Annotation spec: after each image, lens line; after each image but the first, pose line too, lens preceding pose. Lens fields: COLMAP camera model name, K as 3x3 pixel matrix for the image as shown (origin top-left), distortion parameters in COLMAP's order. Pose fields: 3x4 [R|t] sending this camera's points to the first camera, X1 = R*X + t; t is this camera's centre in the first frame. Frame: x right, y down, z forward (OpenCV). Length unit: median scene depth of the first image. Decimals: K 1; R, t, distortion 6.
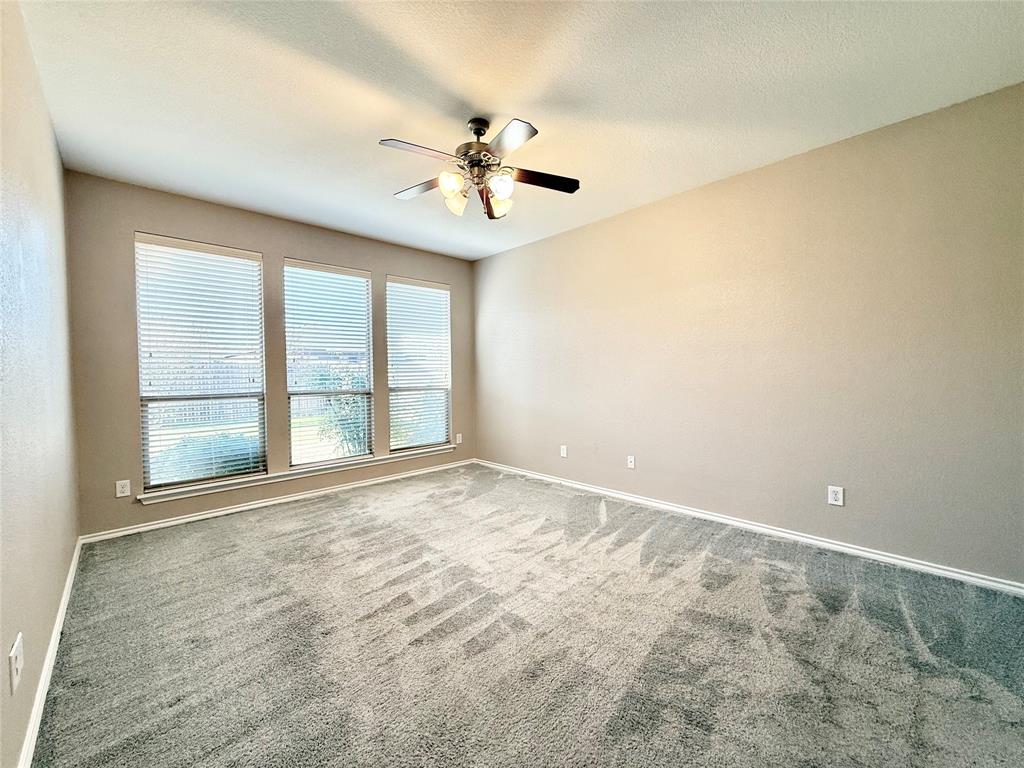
lens RADIAL K [[407.3, 0, 510.2], [0, 407.3, 383.6], [0, 0, 1]] dist [0.001080, 0.000038]
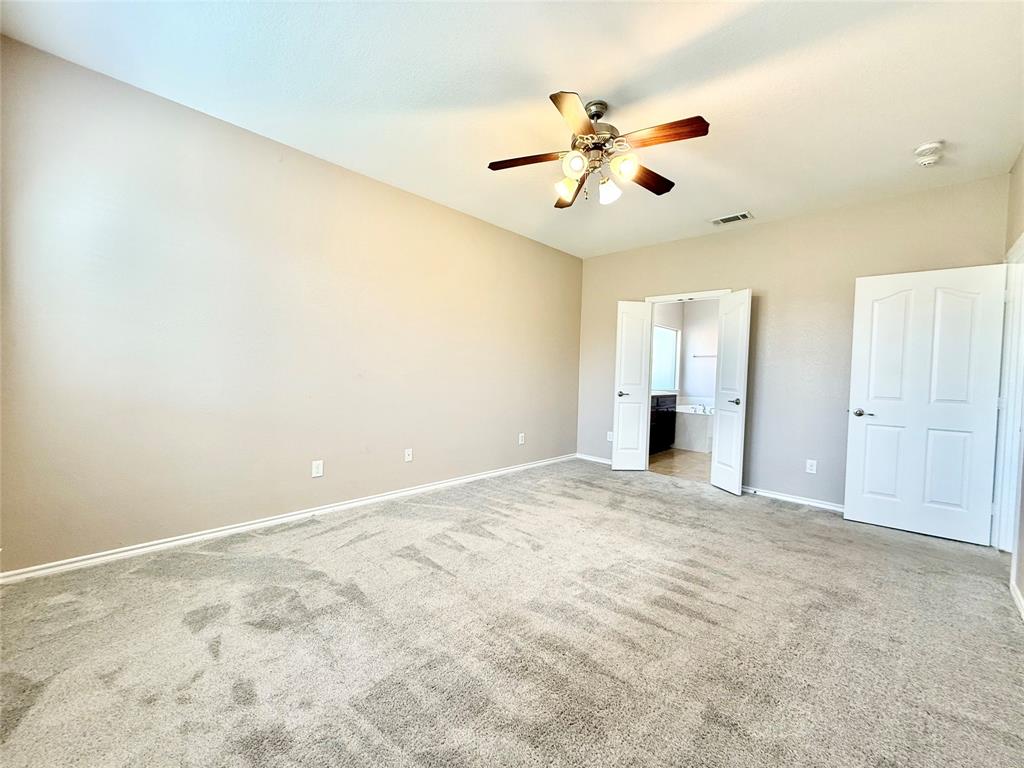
lens RADIAL K [[407.3, 0, 510.2], [0, 407.3, 383.6], [0, 0, 1]] dist [0.001080, 0.000038]
pose [[-0.033612, -0.017710, 0.999278, -0.897262], [-0.003769, 0.999838, 0.017594, 0.007128], [-0.999428, -0.003175, -0.033674, 1.053615]]
